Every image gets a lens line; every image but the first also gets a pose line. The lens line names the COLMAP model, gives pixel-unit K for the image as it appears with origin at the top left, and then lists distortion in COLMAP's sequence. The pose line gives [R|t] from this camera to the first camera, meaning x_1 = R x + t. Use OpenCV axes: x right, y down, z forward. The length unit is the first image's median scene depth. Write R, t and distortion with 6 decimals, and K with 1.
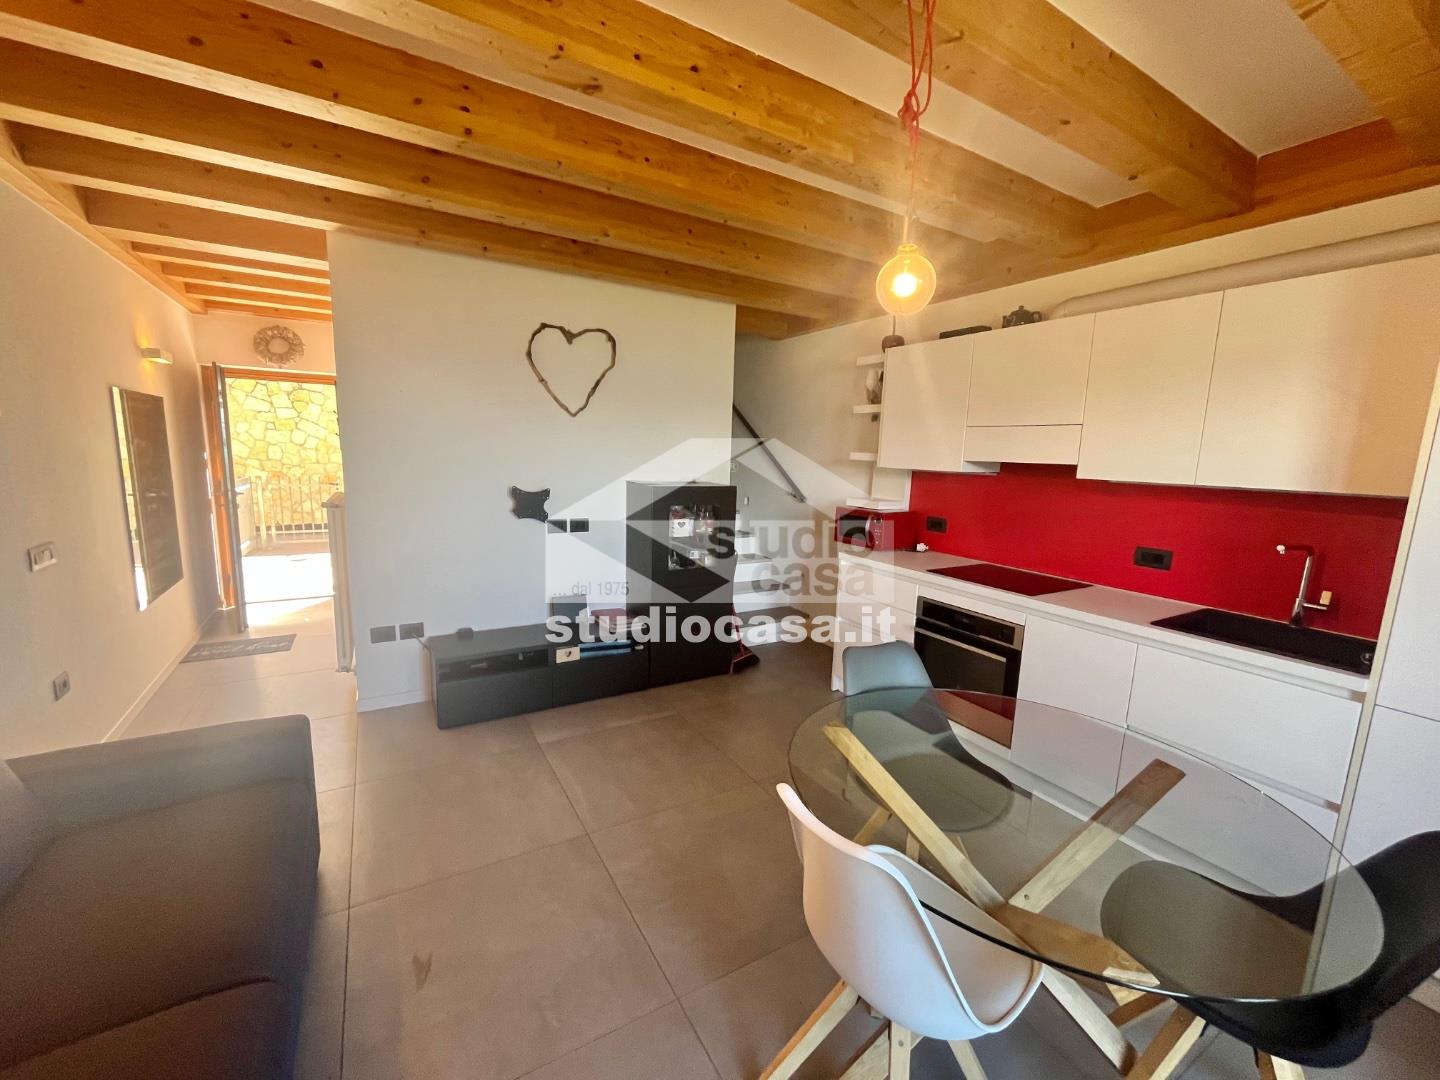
lens RADIAL K [[583.7, 0, 716.7], [0, 583.7, 543.6], [0, 0, 1]] dist [-0.003774, 0.000161]
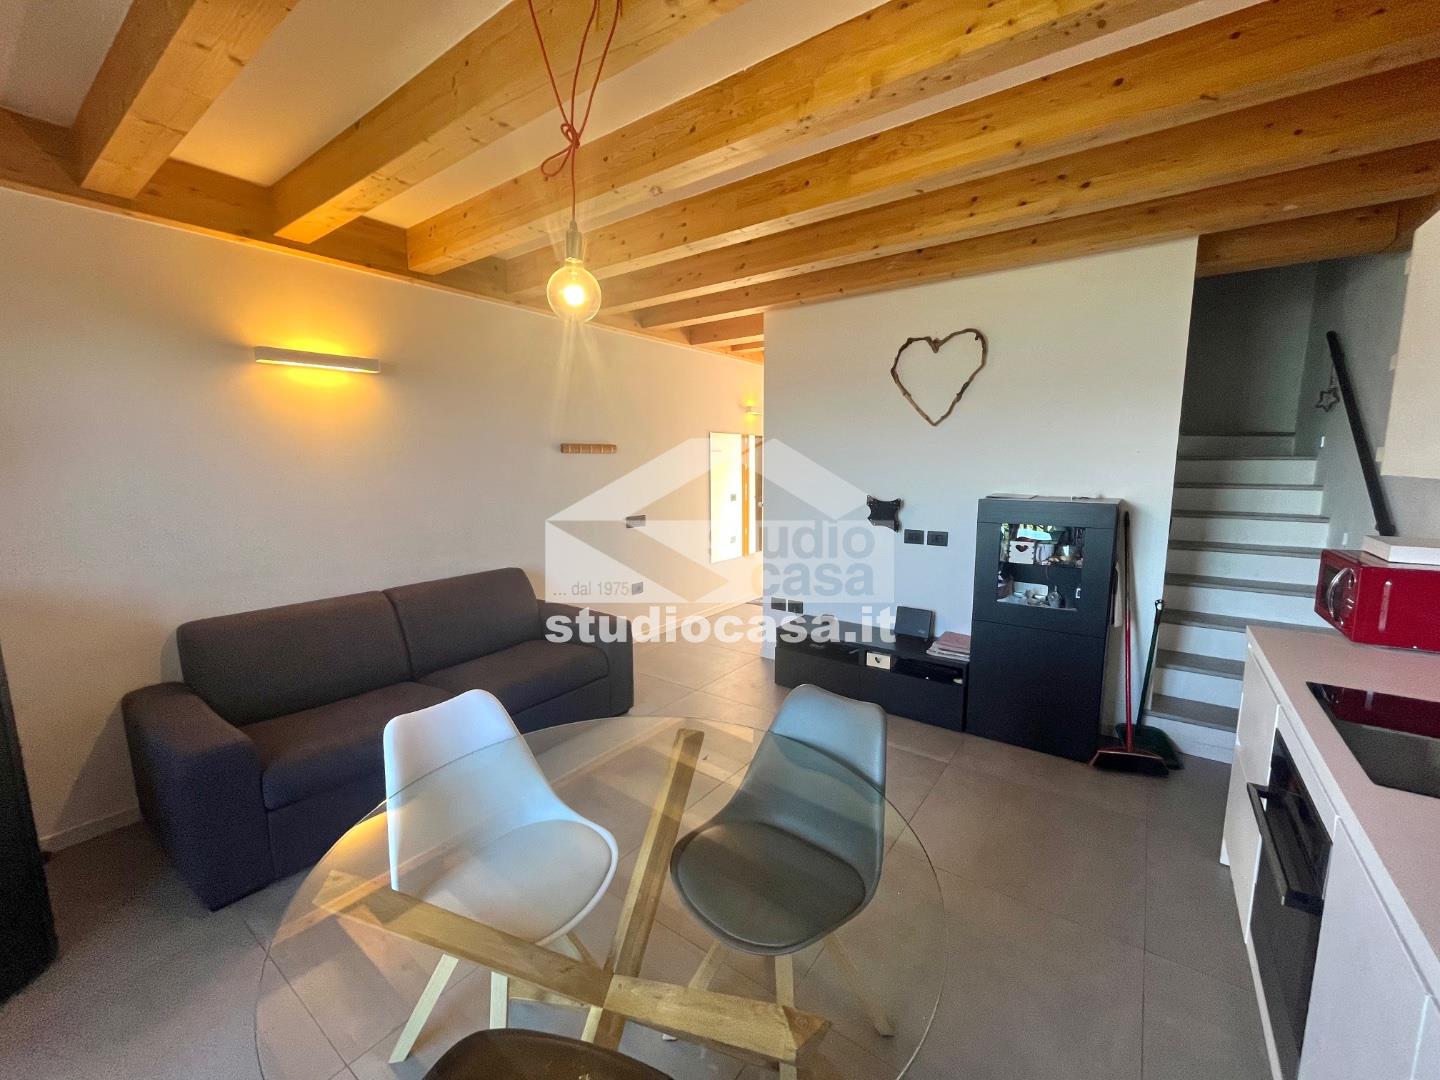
lens RADIAL K [[583.7, 0, 721.2], [0, 583.7, 539.4], [0, 0, 1]] dist [-0.003774, 0.000161]
pose [[0.401279, 0.089200, -0.911602, 0.536894], [-0.126353, 0.991123, 0.041362, -0.026479], [0.907199, 0.098586, 0.408987, 0.312551]]
